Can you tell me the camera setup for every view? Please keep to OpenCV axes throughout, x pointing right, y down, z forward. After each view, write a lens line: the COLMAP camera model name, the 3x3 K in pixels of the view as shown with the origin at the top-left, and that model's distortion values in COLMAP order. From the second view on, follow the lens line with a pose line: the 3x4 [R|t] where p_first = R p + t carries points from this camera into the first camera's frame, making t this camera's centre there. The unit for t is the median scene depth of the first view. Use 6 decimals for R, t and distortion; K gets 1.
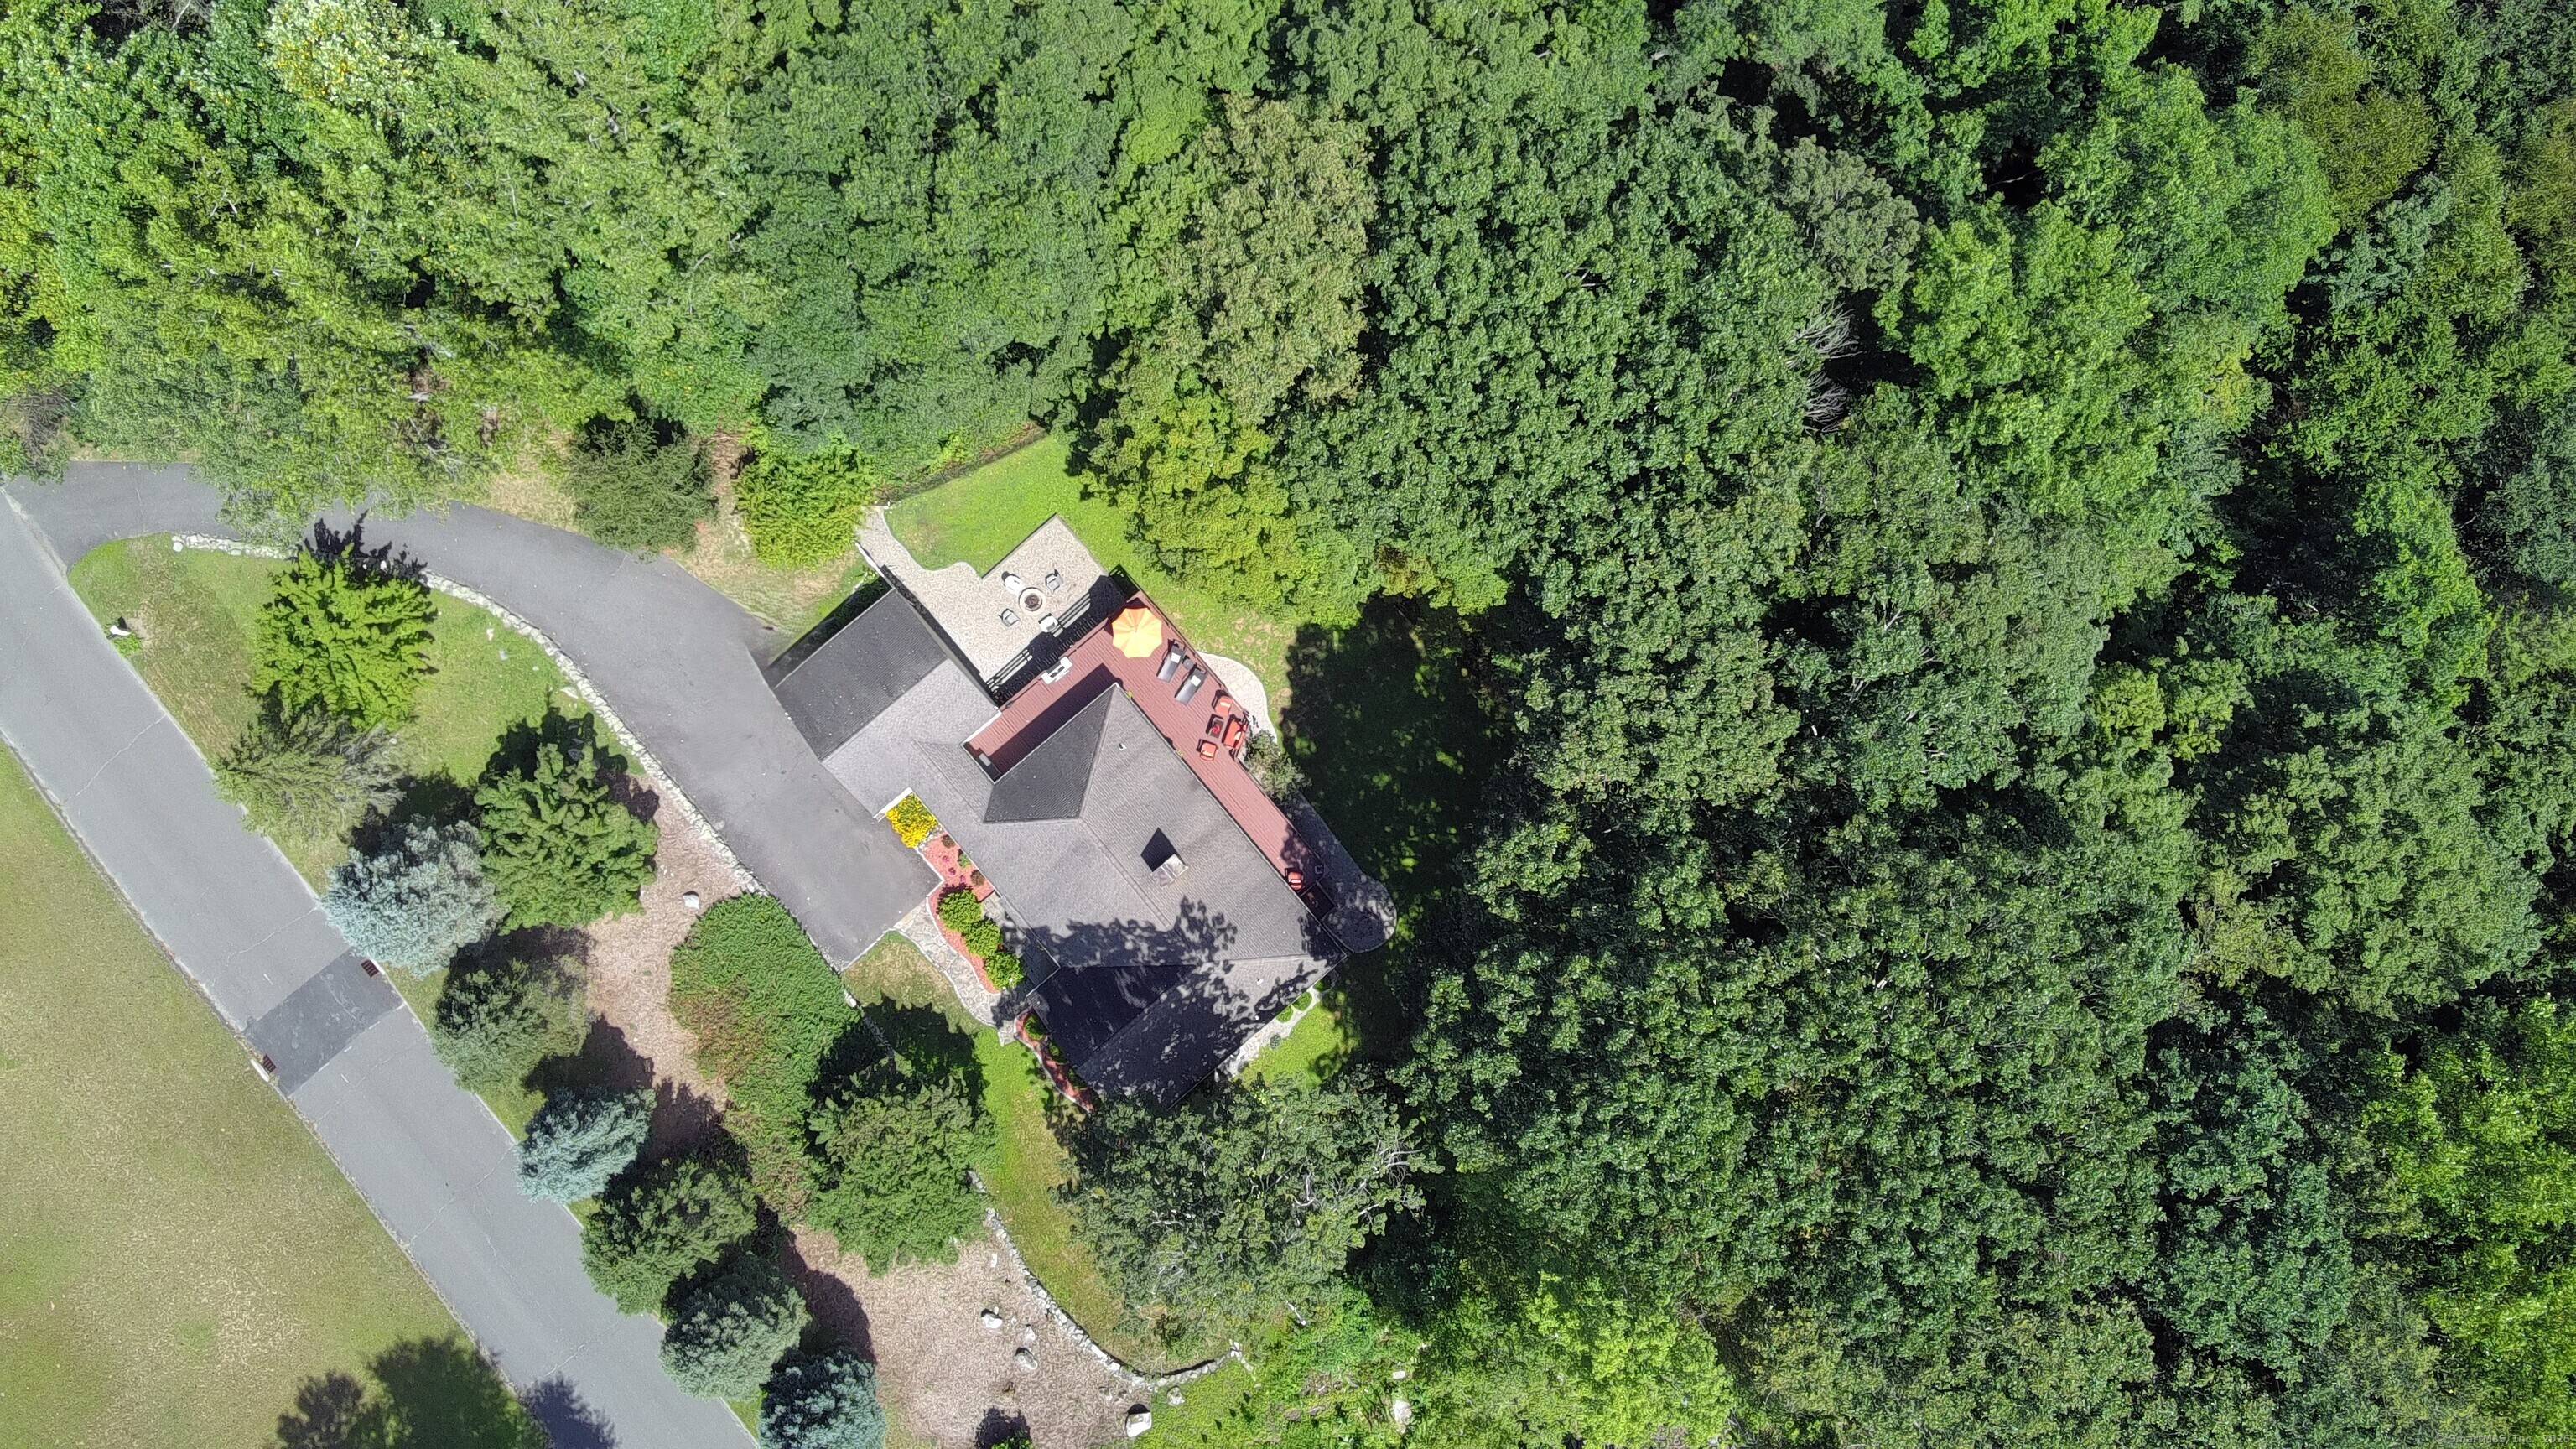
lens RADIAL K [[1918.9, 0, 1281.6], [0, 1918.9, 704.9], [0, 0, 1]] dist [0.125835, -0.216727]
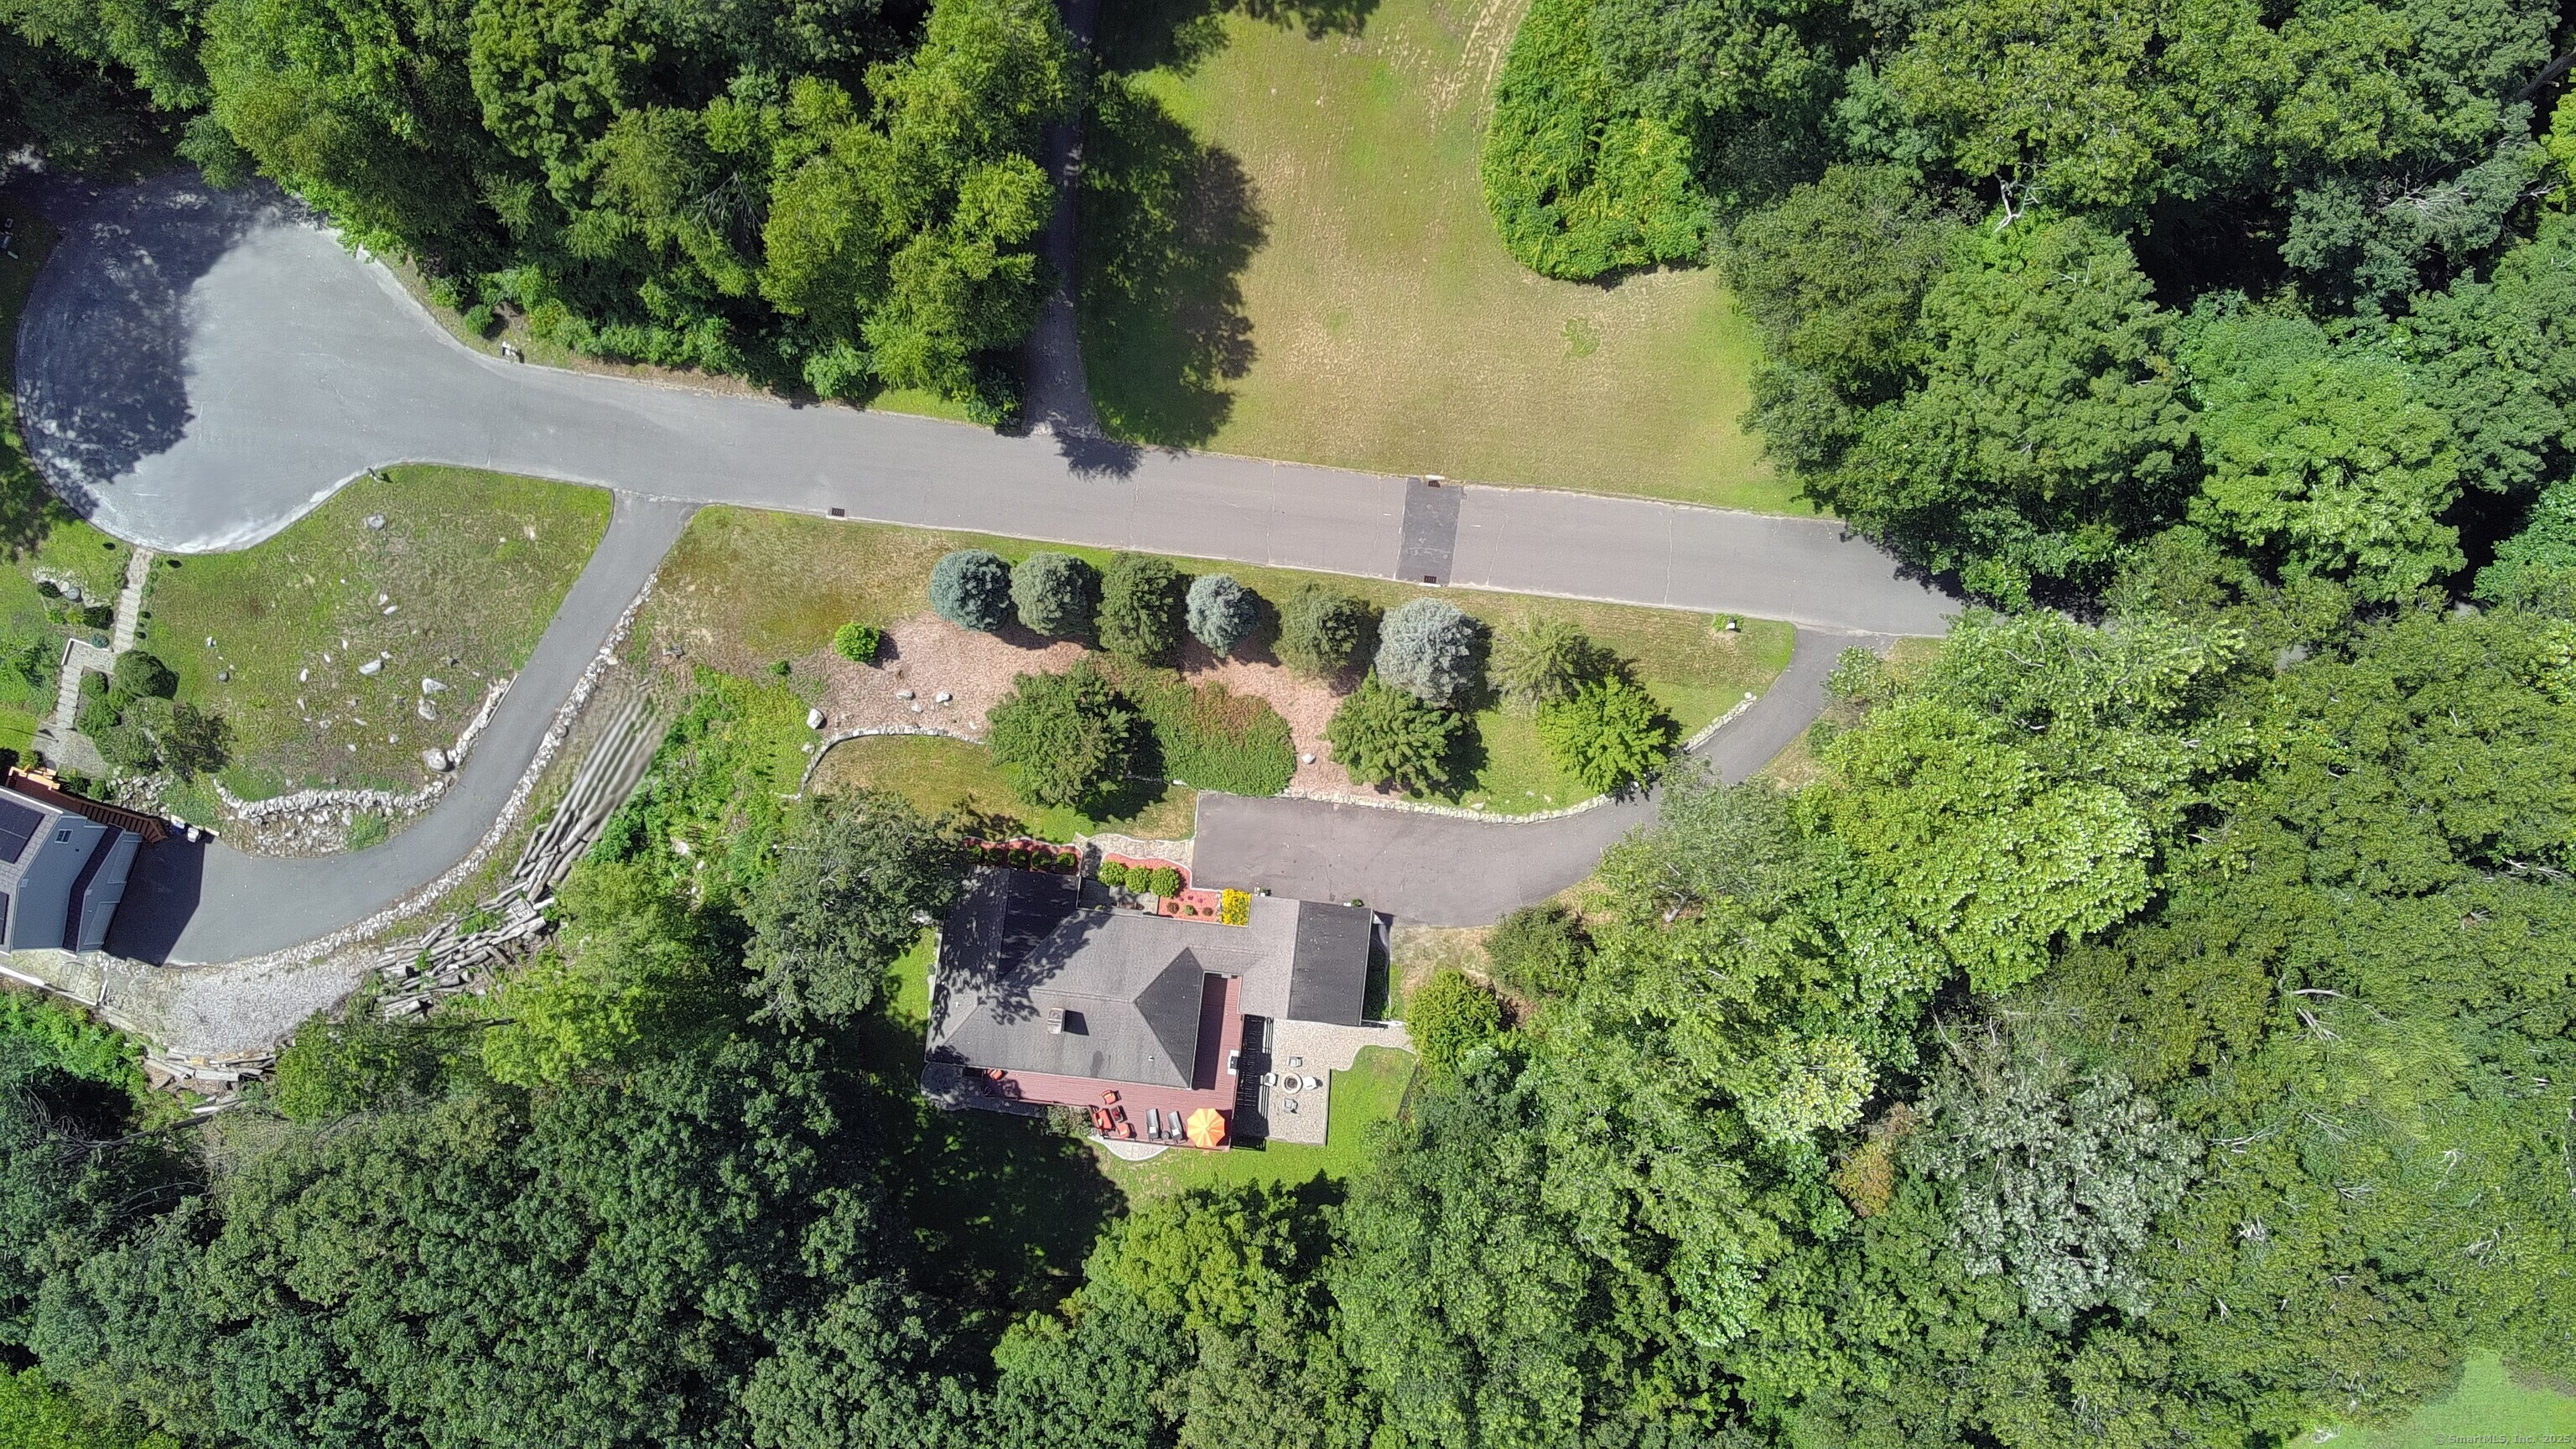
lens RADIAL K [[1918.9, 0, 1281.6], [0, 1918.9, 704.9], [0, 0, 1]] dist [0.125835, -0.216727]
pose [[-0.727525, 0.683717, -0.056904, -0.247904], [-0.683622, -0.715402, 0.144436, -0.059353], [0.058044, 0.143982, 0.987877, -0.376855]]
